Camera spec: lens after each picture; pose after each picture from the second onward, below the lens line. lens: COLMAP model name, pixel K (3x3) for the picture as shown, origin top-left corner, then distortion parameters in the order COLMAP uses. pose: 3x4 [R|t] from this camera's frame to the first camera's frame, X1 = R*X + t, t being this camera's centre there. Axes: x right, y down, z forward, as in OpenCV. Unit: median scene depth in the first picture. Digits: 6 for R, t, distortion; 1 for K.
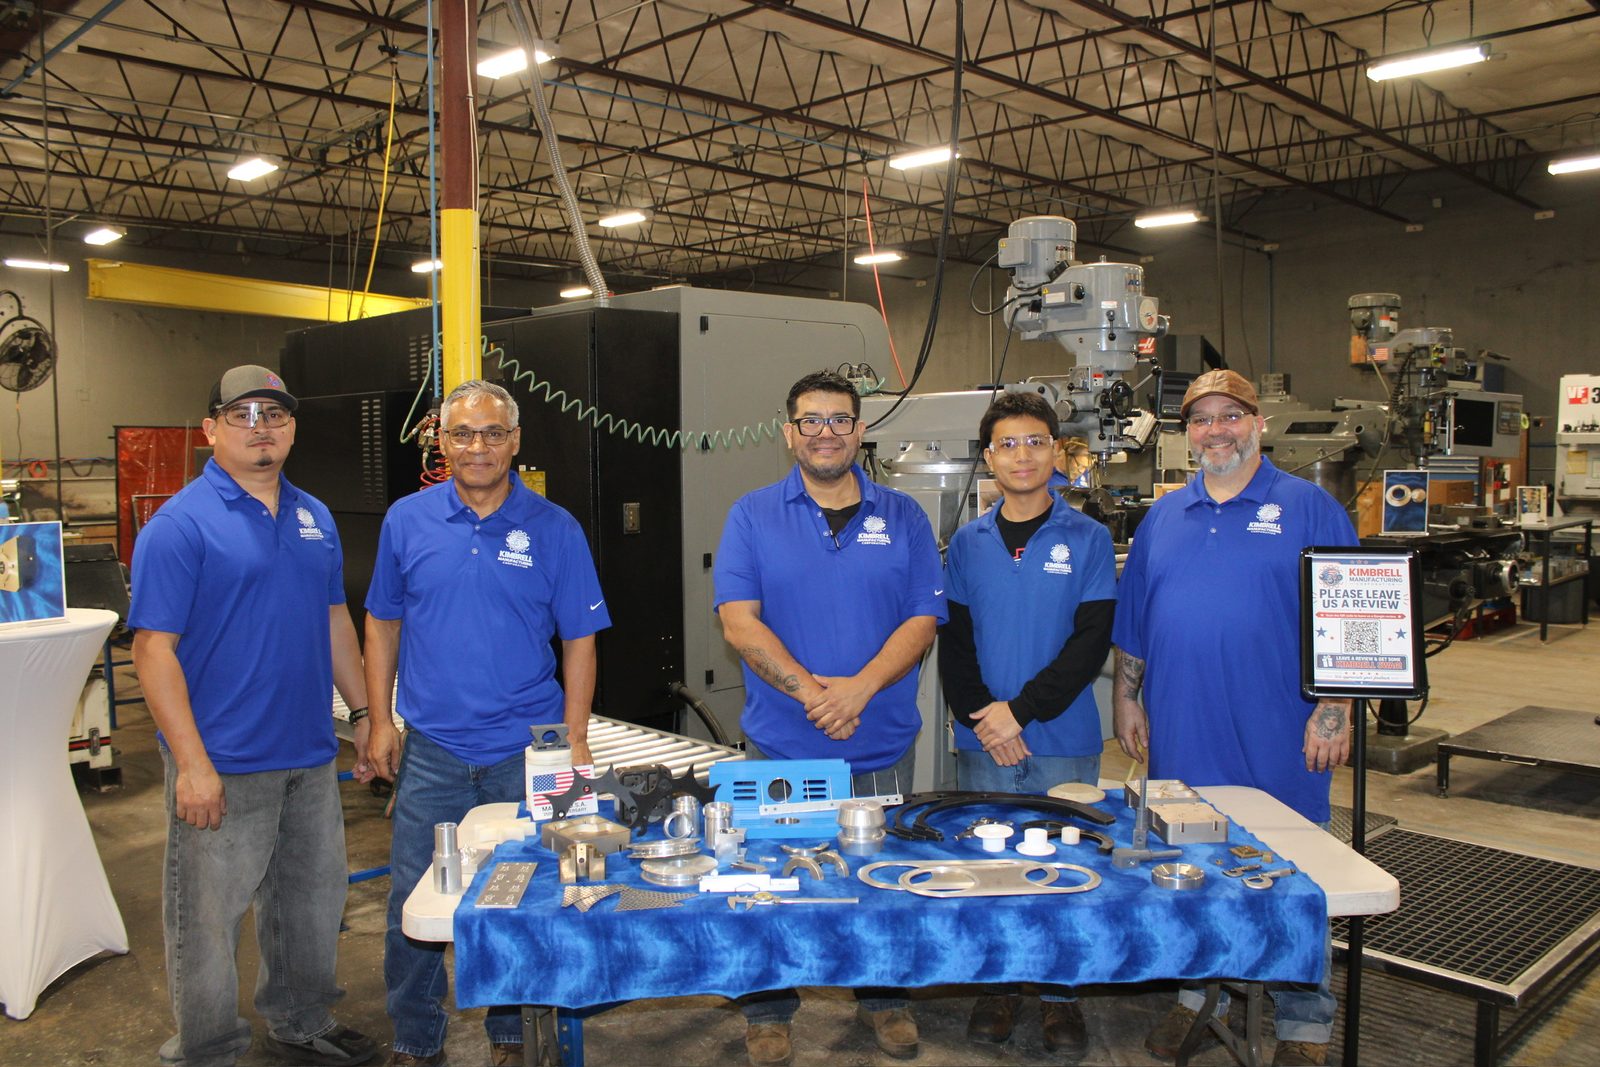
lens RADIAL K [[1328.9, 0, 800.0], [0, 1328.9, 533.5], [0, 0, 1]] dist [-0.159414, 0.146258]
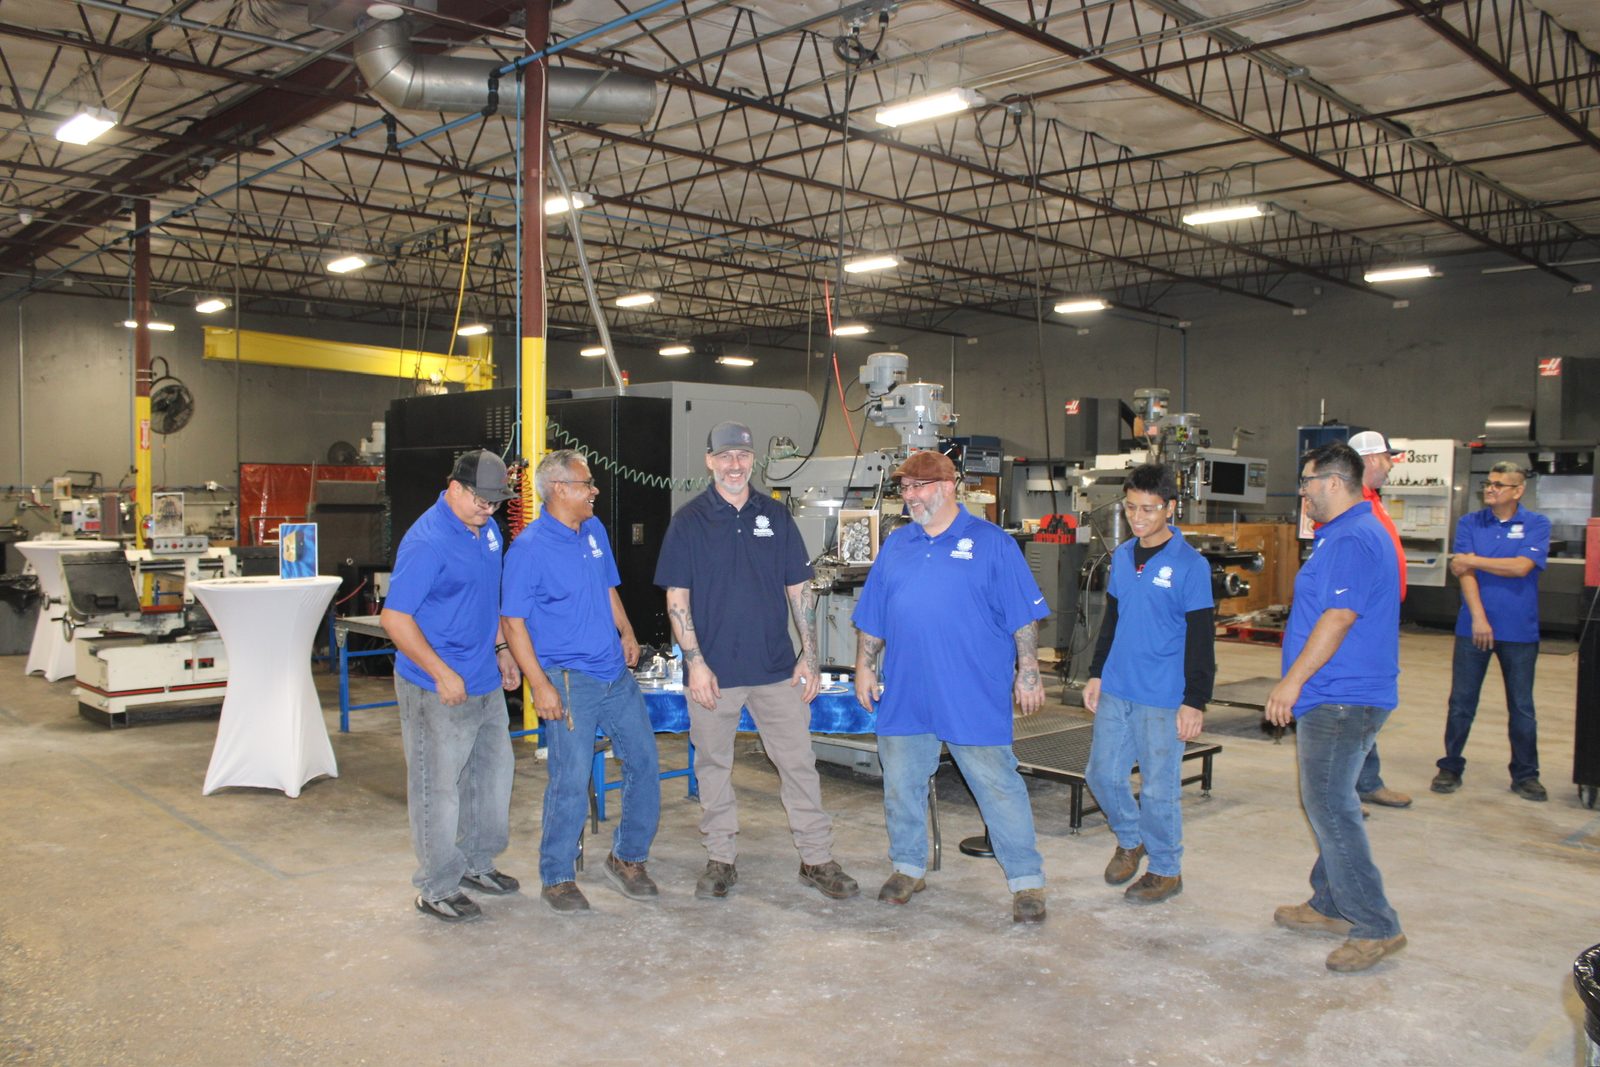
lens RADIAL K [[1328.9, 0, 800.0], [0, 1328.9, 533.5], [0, 0, 1]] dist [-0.159414, 0.146258]
pose [[0.999845, 0.016438, -0.006274, 0.049065], [-0.016620, 0.999404, -0.030255, 0.022134], [0.005773, 0.030355, 0.999523, -0.372198]]
